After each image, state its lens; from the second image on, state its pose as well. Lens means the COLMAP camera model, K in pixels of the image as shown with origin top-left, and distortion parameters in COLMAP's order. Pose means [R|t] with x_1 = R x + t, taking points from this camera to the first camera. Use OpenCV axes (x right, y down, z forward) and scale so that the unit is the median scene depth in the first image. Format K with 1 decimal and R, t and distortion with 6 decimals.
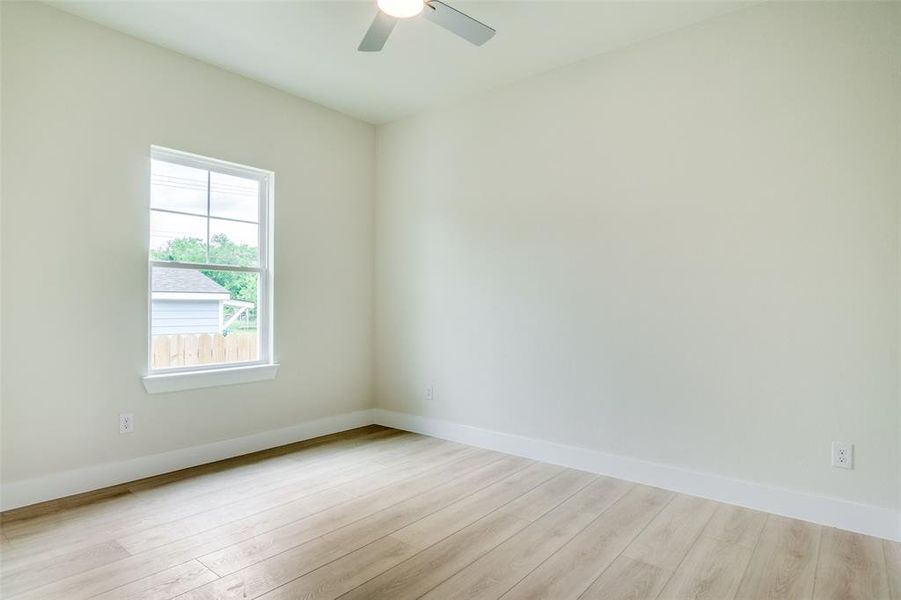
lens RADIAL K [[489.3, 0, 449.6], [0, 489.3, 299.6], [0, 0, 1]] dist [-0.024950, 0.001538]
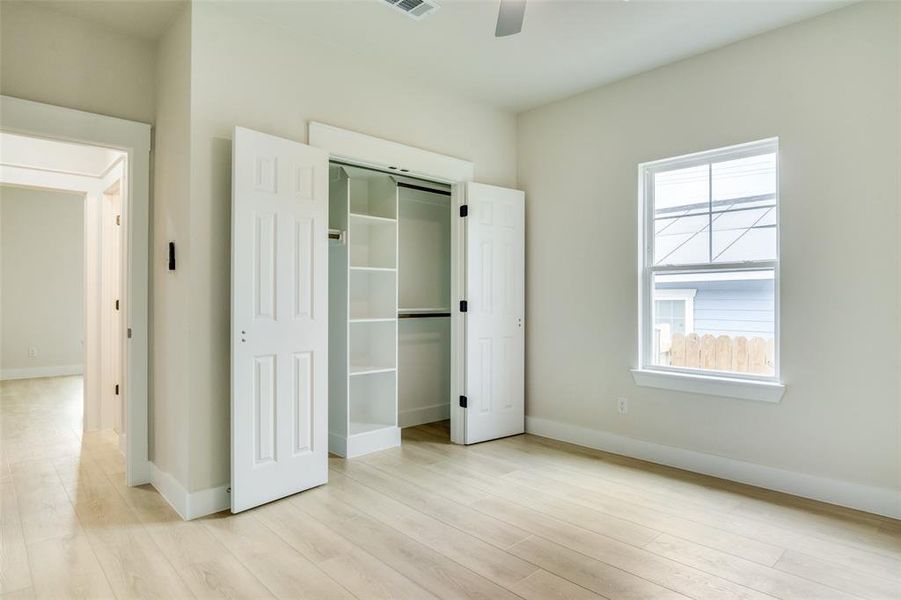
lens RADIAL K [[489.3, 0, 450.4], [0, 489.3, 300.0], [0, 0, 1]] dist [-0.024950, 0.001538]
pose [[-0.093529, -0.011821, -0.995546, 0.518895], [-0.002561, 0.999929, -0.011633, 0.010581], [0.995613, 0.001462, -0.093553, 0.631487]]
